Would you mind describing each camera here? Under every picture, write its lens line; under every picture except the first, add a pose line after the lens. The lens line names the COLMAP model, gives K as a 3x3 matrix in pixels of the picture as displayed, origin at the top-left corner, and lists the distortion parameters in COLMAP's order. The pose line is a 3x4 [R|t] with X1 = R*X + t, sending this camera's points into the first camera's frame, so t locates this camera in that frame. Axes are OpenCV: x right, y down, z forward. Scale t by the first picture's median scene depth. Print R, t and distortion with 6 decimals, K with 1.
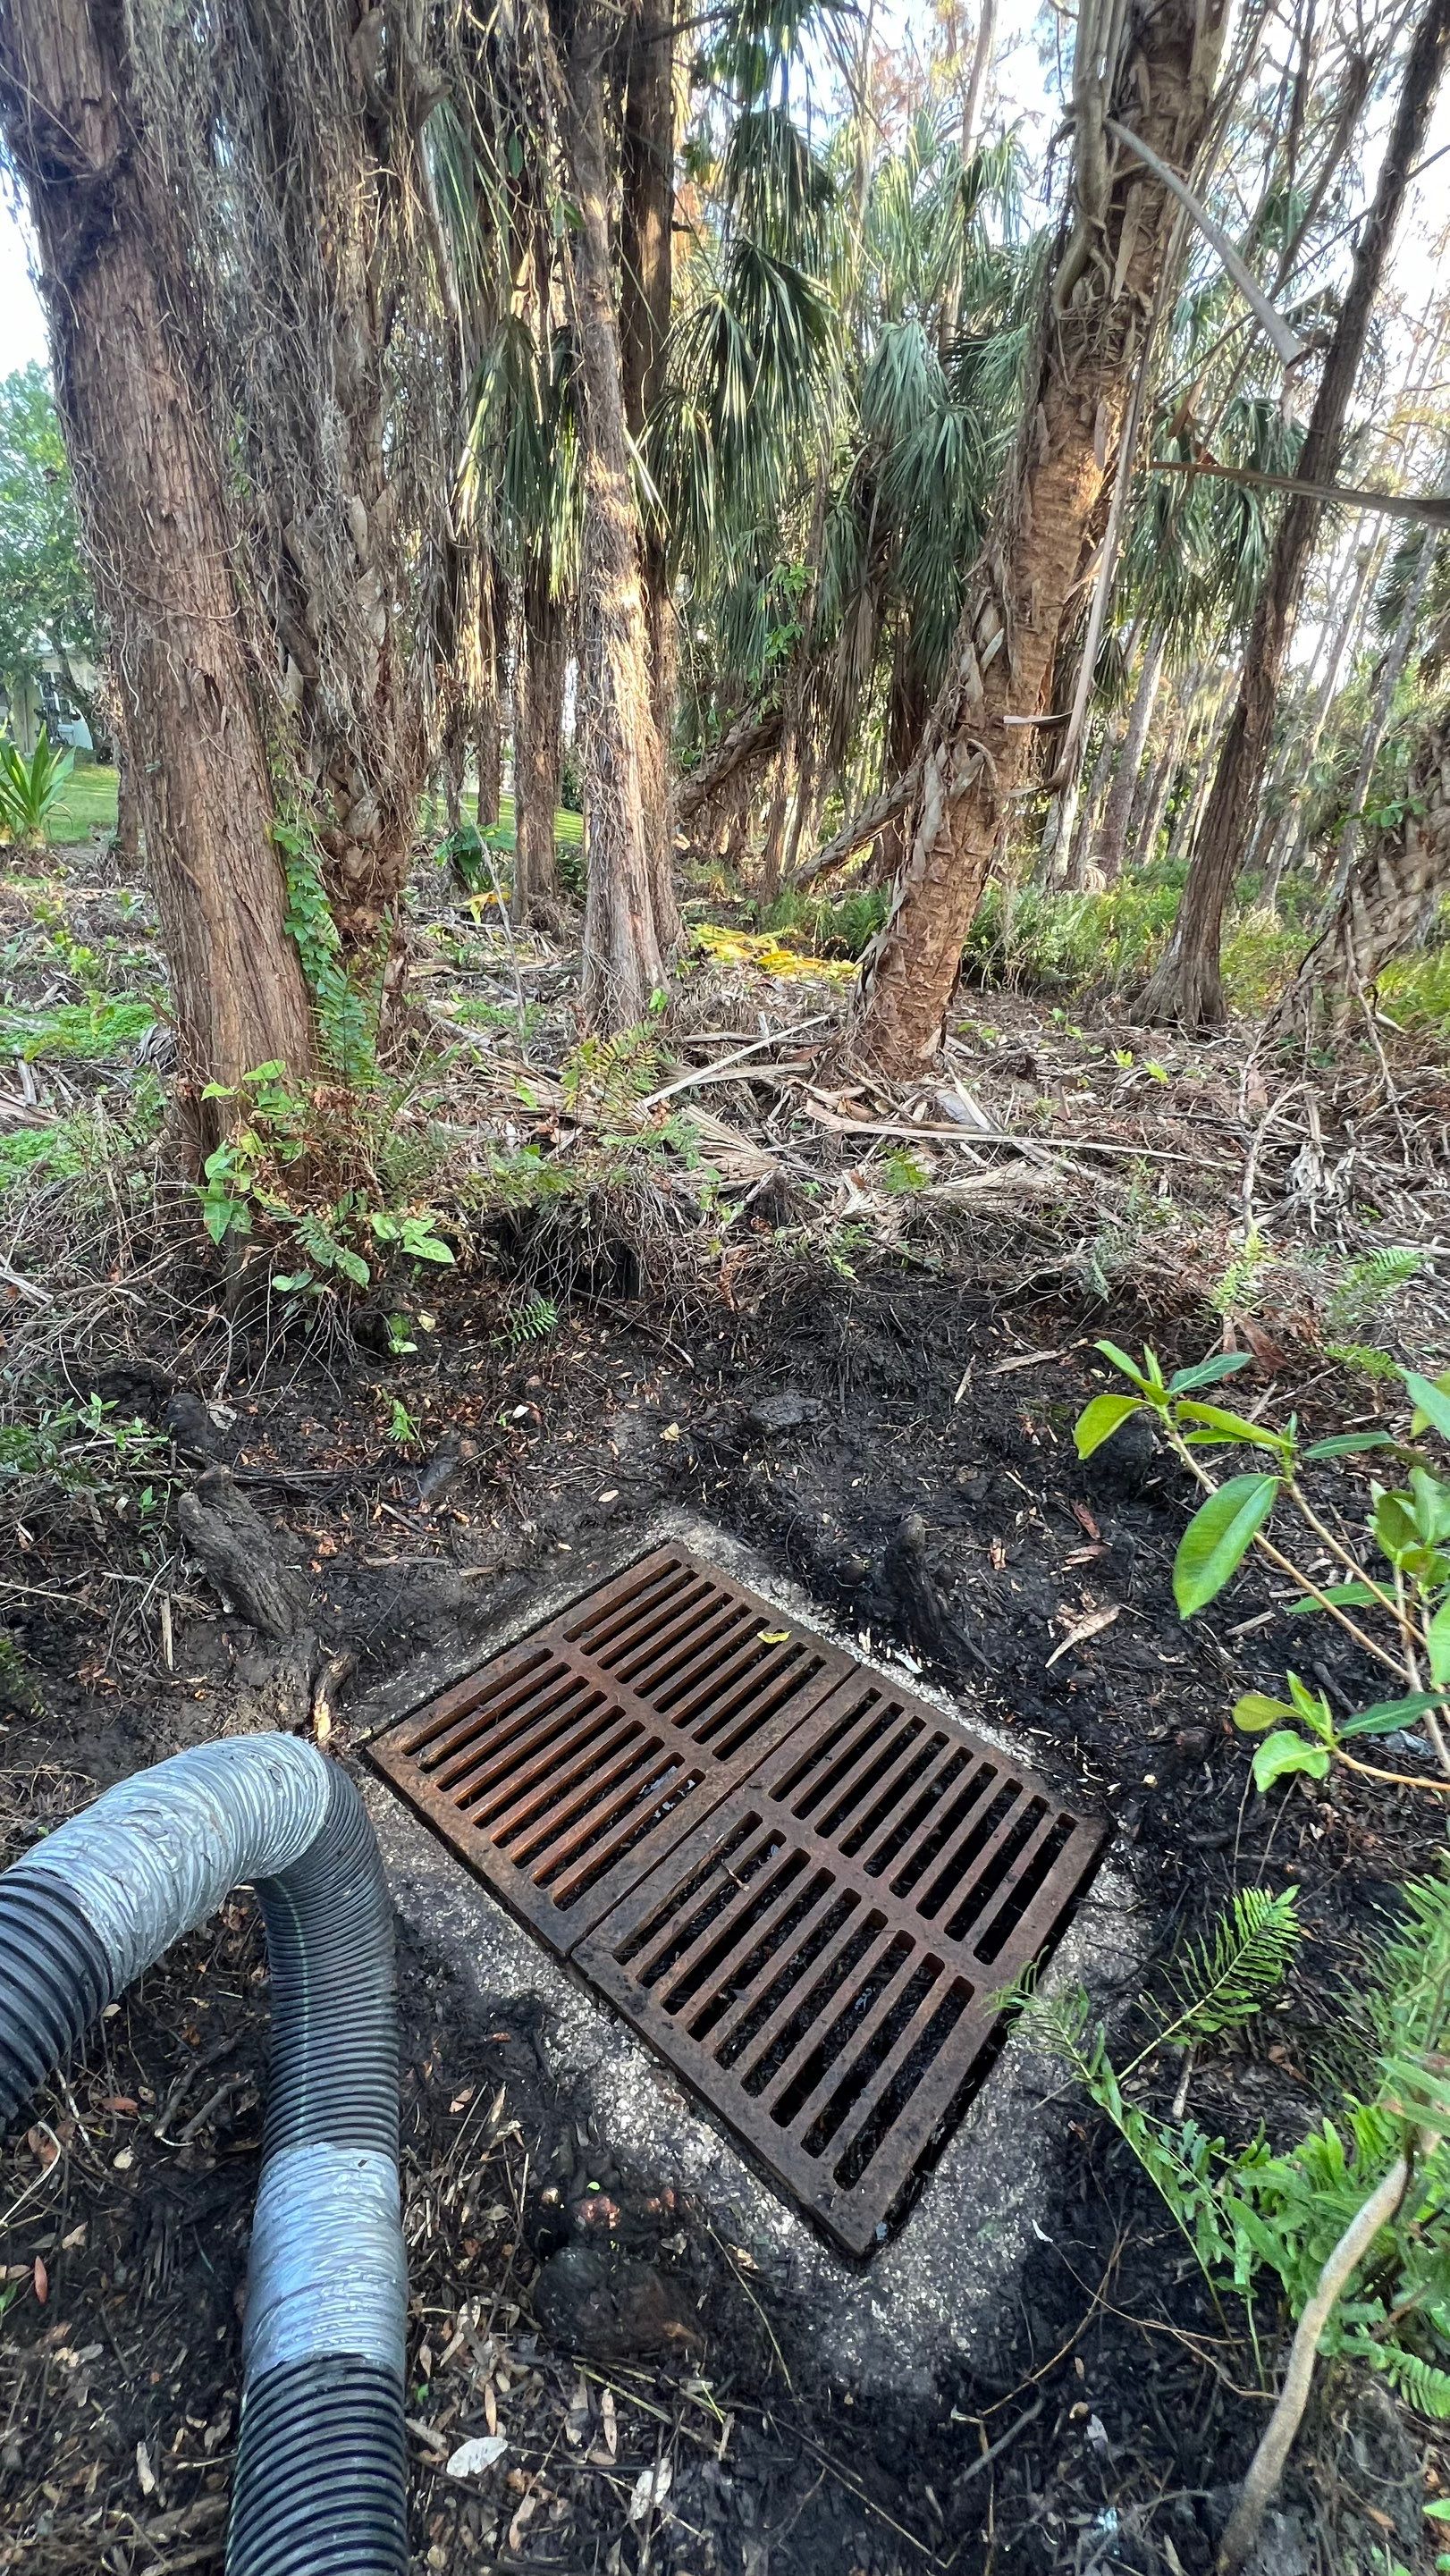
lens RADIAL K [[1034.8, 0, 725.0], [0, 1034.8, 1288.0], [0, 0, 1]] dist [-0.003050, 0.000504]
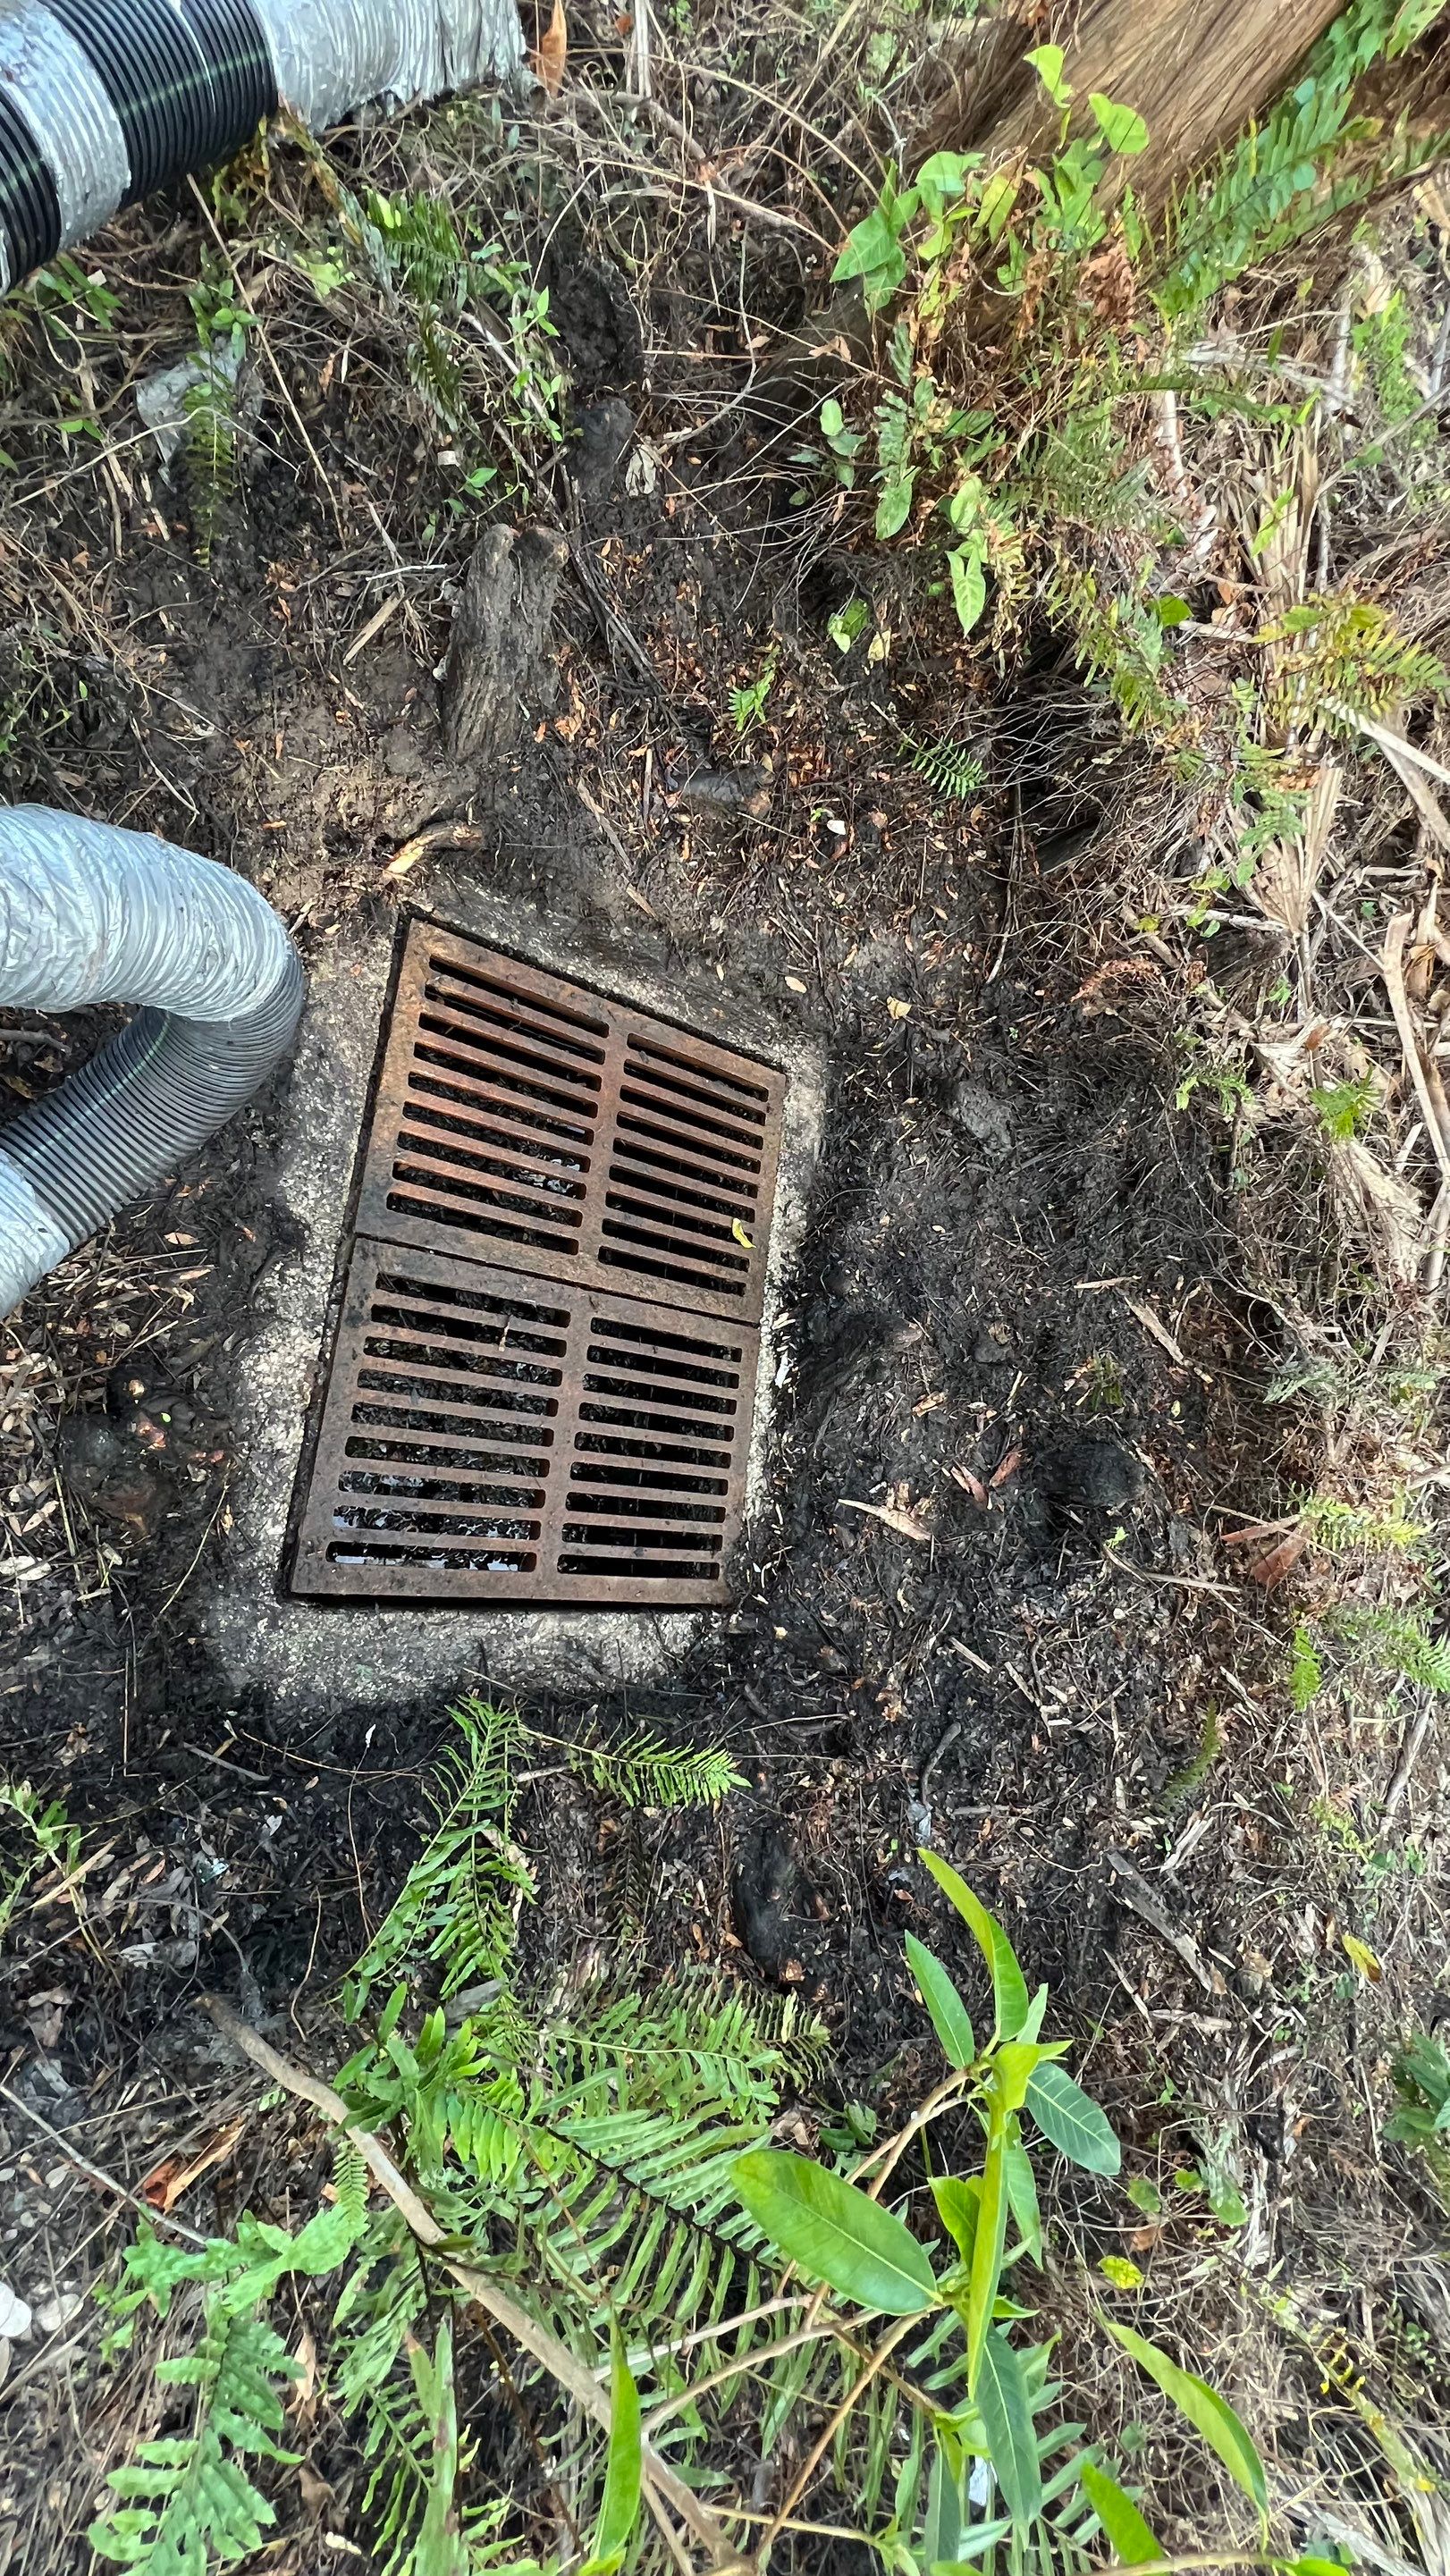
lens RADIAL K [[1034.8, 0, 725.0], [0, 1034.8, 1288.0], [0, 0, 1]] dist [-0.003050, 0.000504]
pose [[0.476532, 0.863034, 0.167599, -0.079216], [-0.803527, 0.350196, 0.481359, -0.090181], [0.356737, -0.364054, 0.860351, 0.177256]]
